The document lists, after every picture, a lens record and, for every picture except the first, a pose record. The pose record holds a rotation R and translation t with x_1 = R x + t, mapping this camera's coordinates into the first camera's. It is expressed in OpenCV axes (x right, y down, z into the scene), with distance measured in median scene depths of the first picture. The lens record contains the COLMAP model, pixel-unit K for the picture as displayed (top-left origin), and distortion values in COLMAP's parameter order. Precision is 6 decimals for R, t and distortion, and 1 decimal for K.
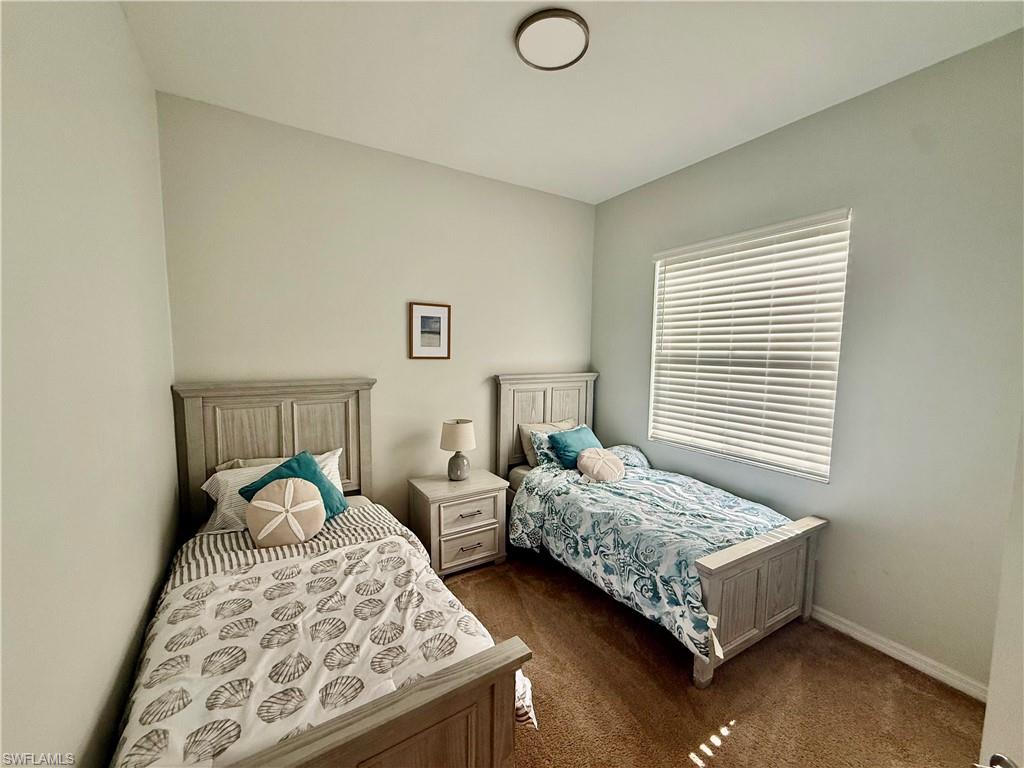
lens RADIAL K [[403.4, 0, 512.0], [0, 403.4, 384.0], [0, 0, 1]] dist [-0.011882, 0.000046]
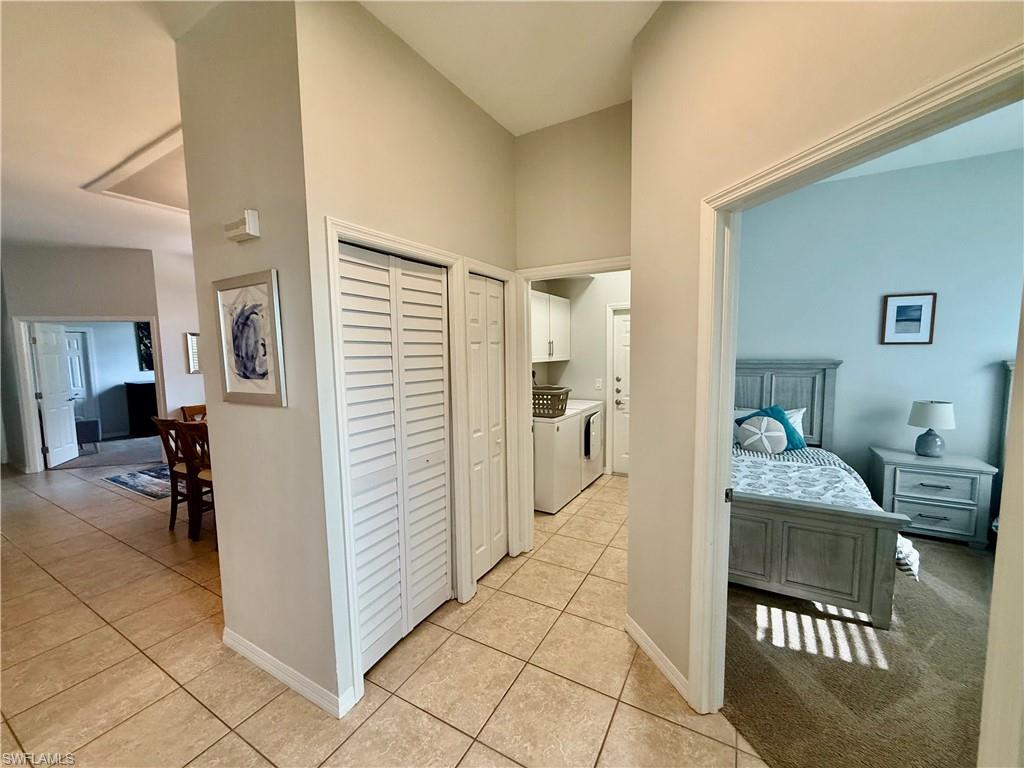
lens RADIAL K [[408.4, 0, 509.8], [0, 408.4, 384.8], [0, 0, 1]] dist [-0.000009, 0.000175]
pose [[0.461243, 0.058432, -0.885348, 0.329531], [-0.056218, 0.997749, 0.036562, 0.077254], [0.885491, 0.032909, 0.463489, -0.532719]]
